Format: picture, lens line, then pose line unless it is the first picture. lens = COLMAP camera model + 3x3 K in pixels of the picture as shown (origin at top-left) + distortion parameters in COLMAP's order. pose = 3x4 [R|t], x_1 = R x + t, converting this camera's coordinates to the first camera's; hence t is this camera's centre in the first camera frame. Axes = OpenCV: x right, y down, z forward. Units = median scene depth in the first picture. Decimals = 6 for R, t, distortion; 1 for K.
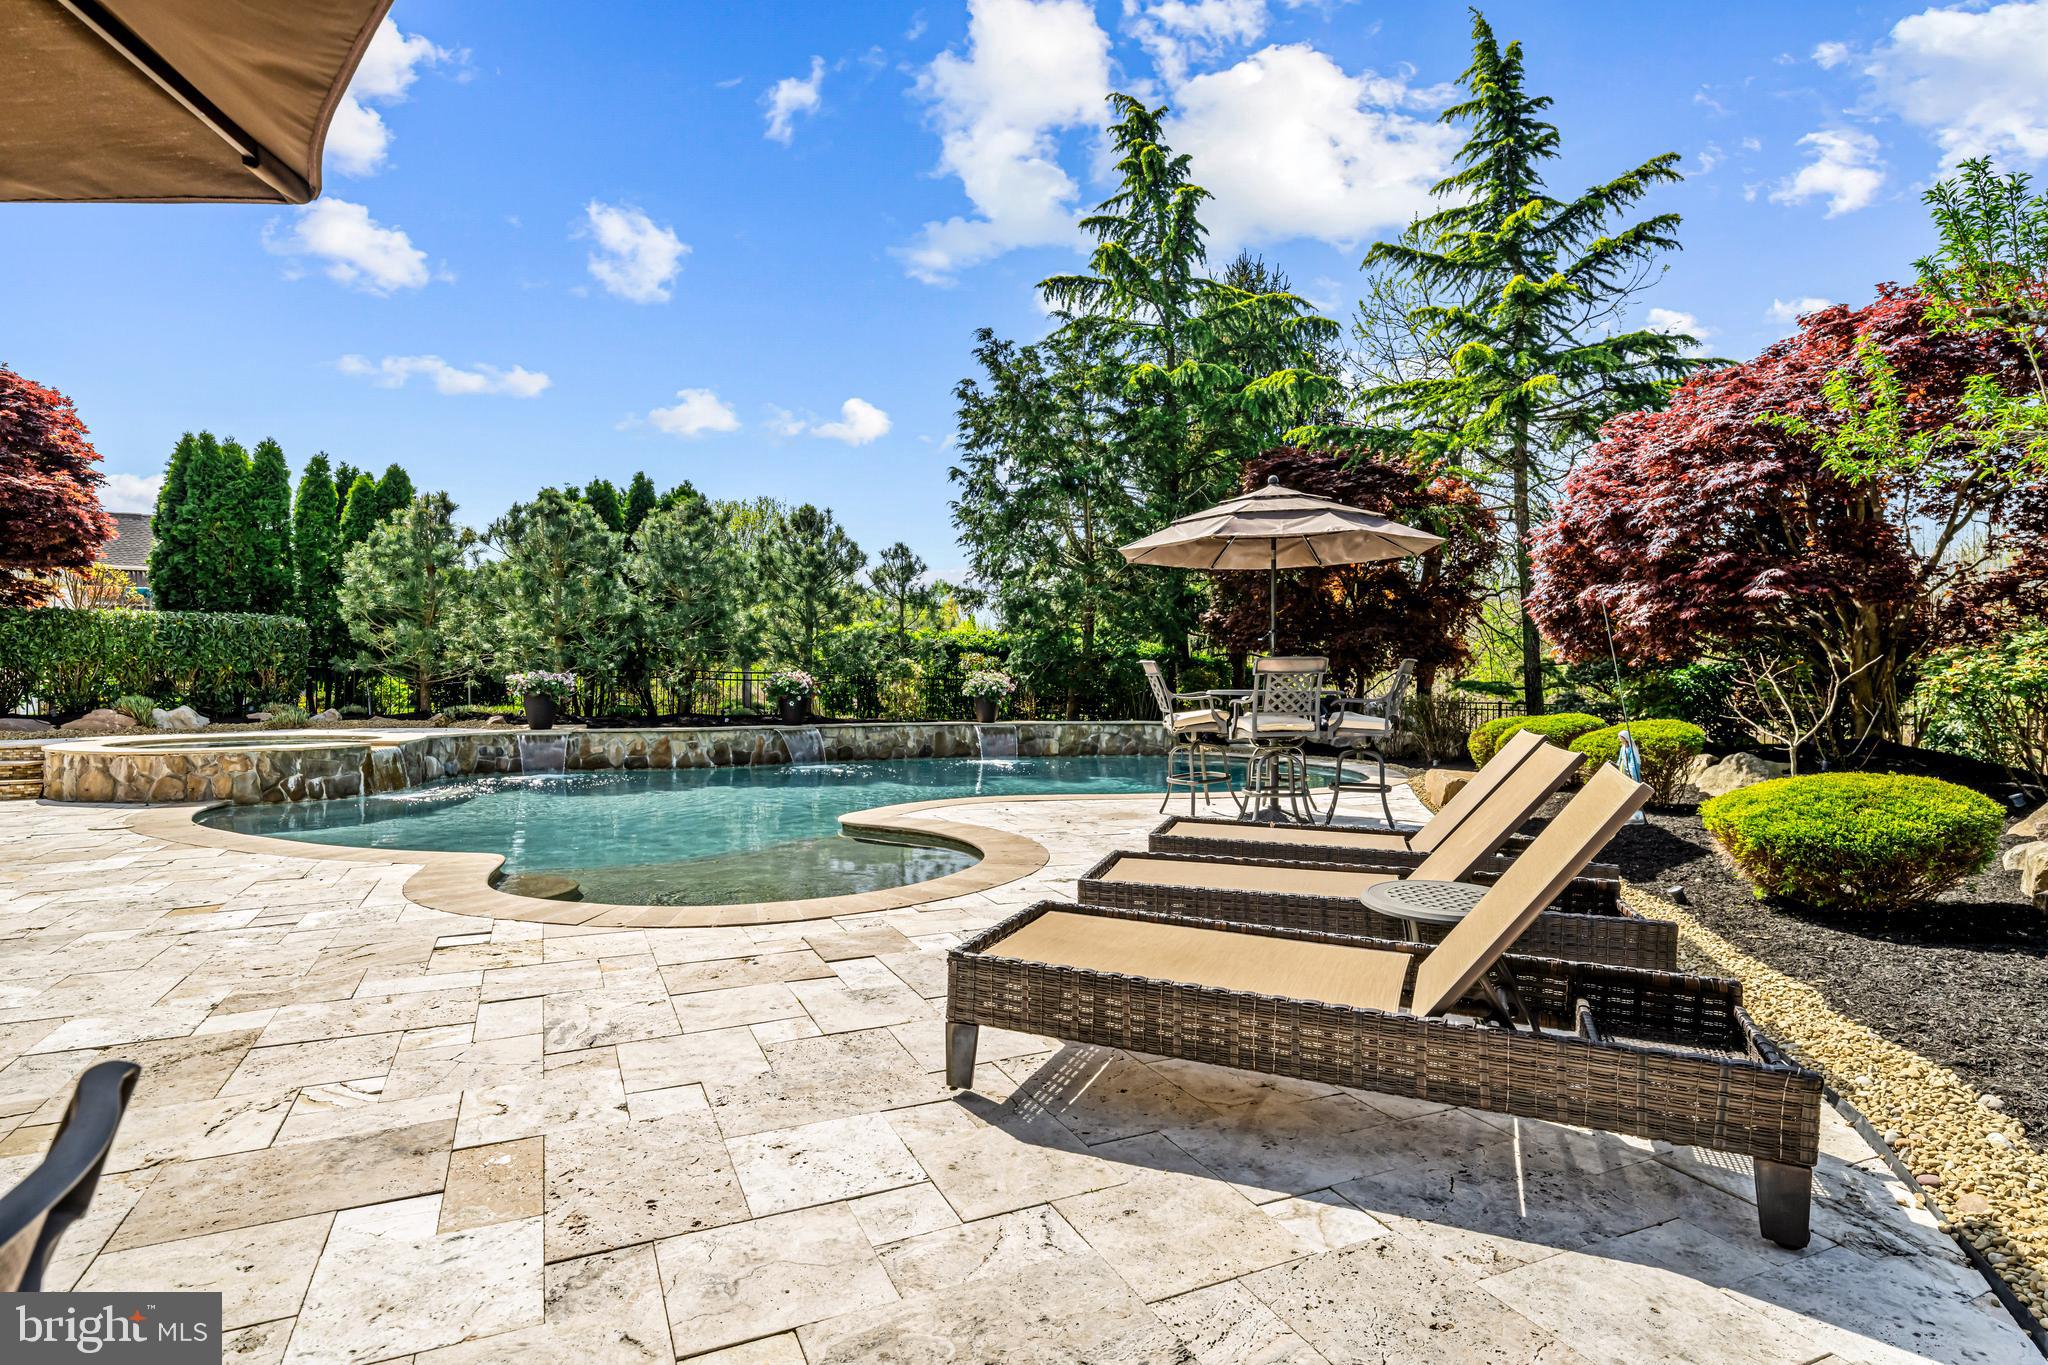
lens RADIAL K [[1071.1, 0, 1021.0], [0, 1071.1, 691.5], [0, 0, 1]] dist [0.004933, -0.000050]
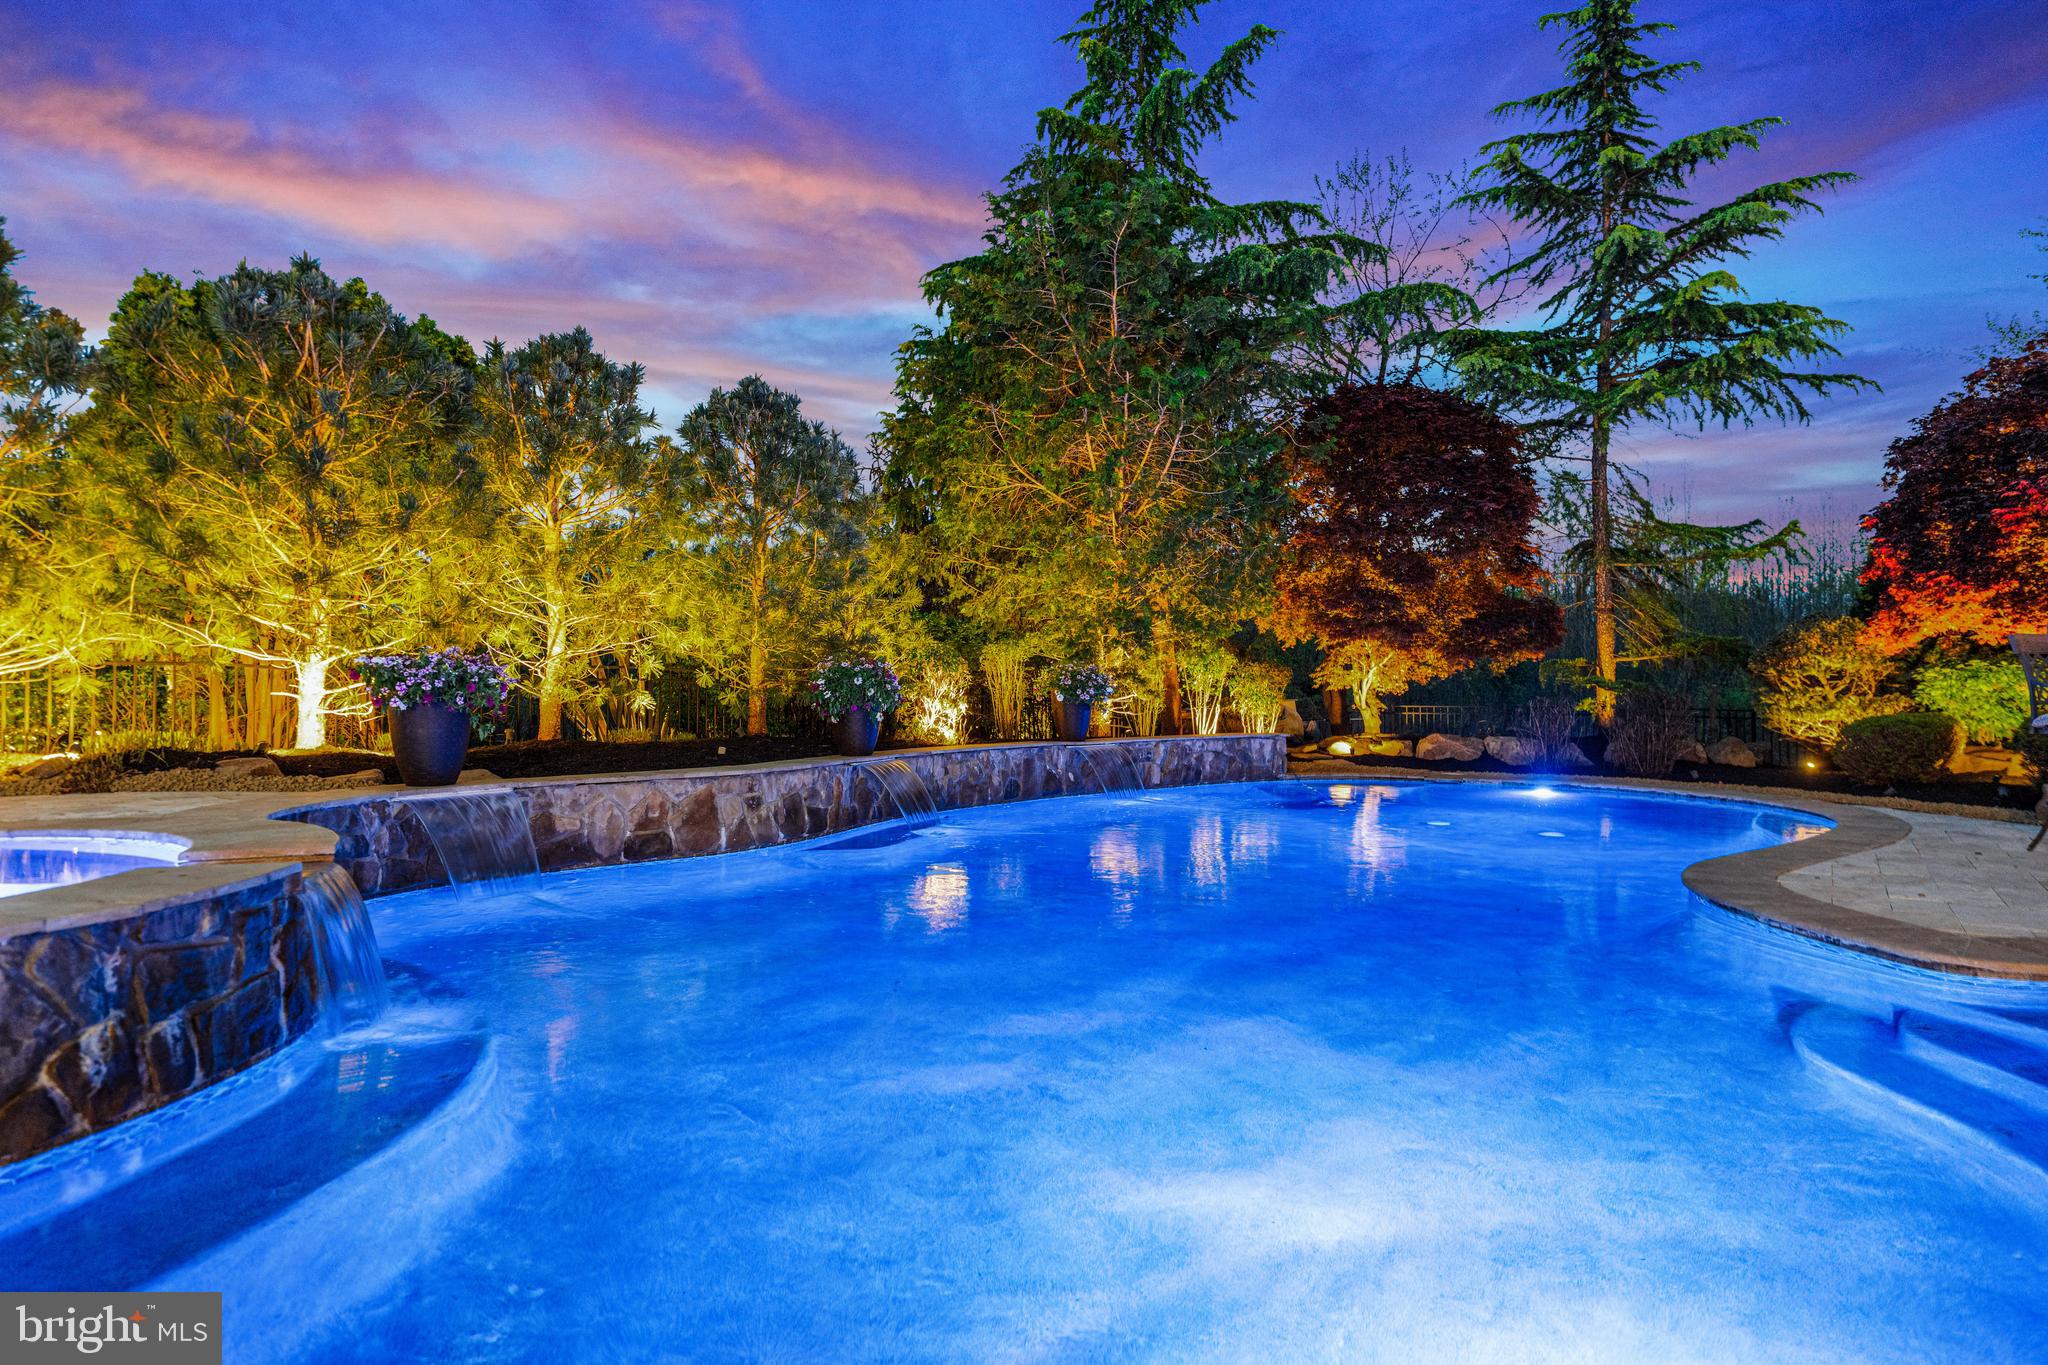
lens RADIAL K [[1107.9, 0, 1022.8], [0, 1107.9, 691.2], [0, 0, 1]] dist [0.001676, 0.000295]
pose [[0.865536, -0.005368, 0.500817, -0.438604], [0.011361, 0.999896, -0.008916, 0.004735], [-0.500717, 0.013407, 0.865507, 0.473979]]
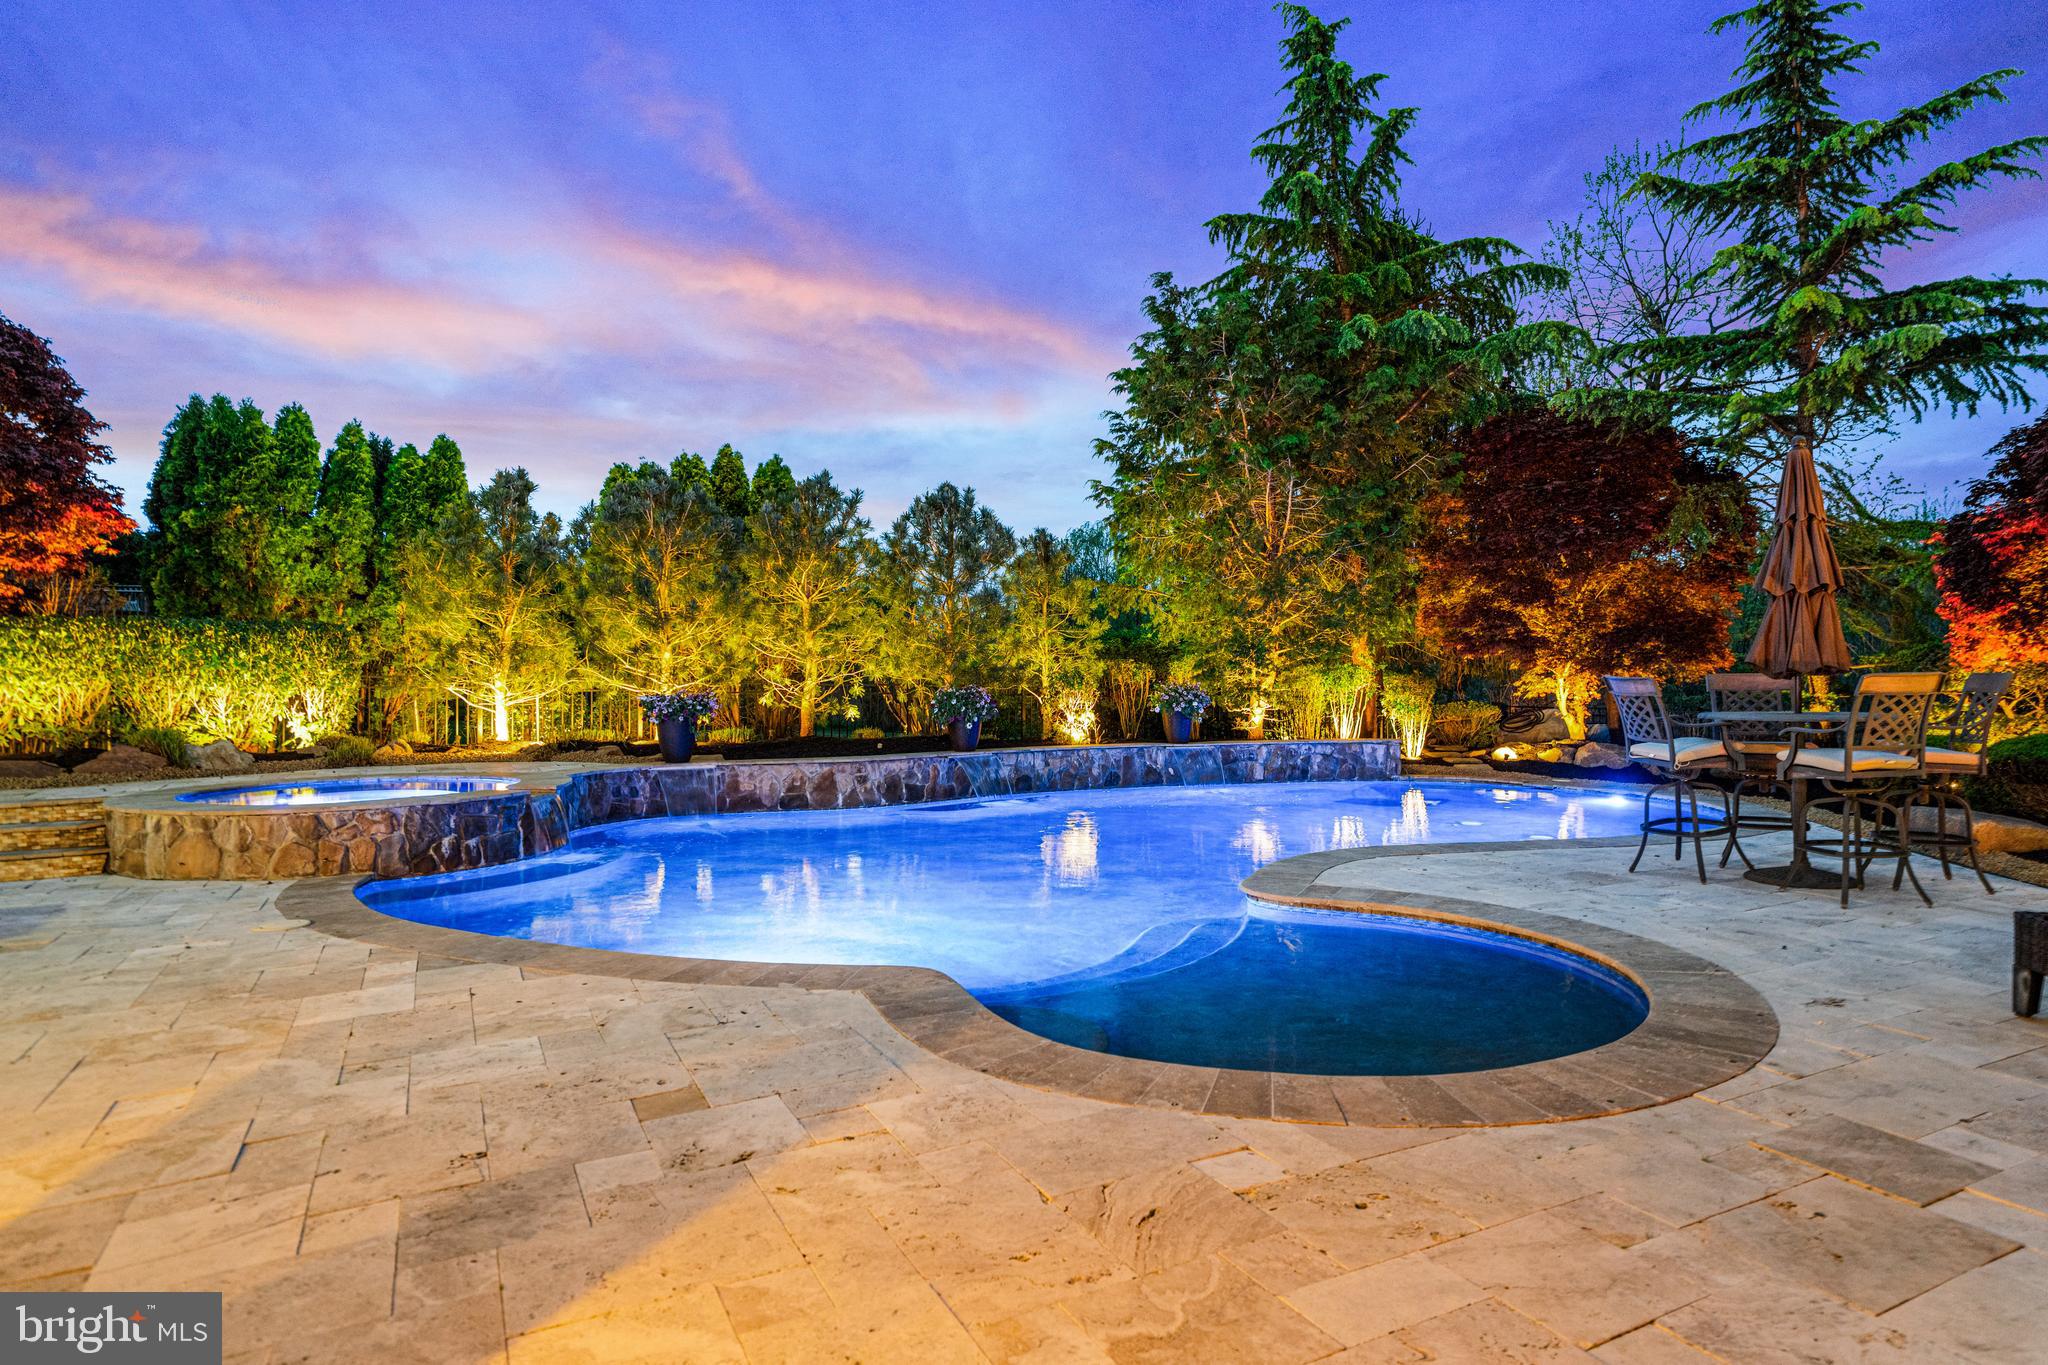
lens RADIAL K [[1161.6, 0, 1018.7], [0, 1161.6, 685.1], [0, 0, 1]] dist [0.004737, -0.001615]
pose [[0.998704, -0.010856, 0.049733, -0.222030], [0.011146, 0.999922, -0.005555, -0.013786], [-0.049669, 0.006102, 0.998747, 0.112292]]
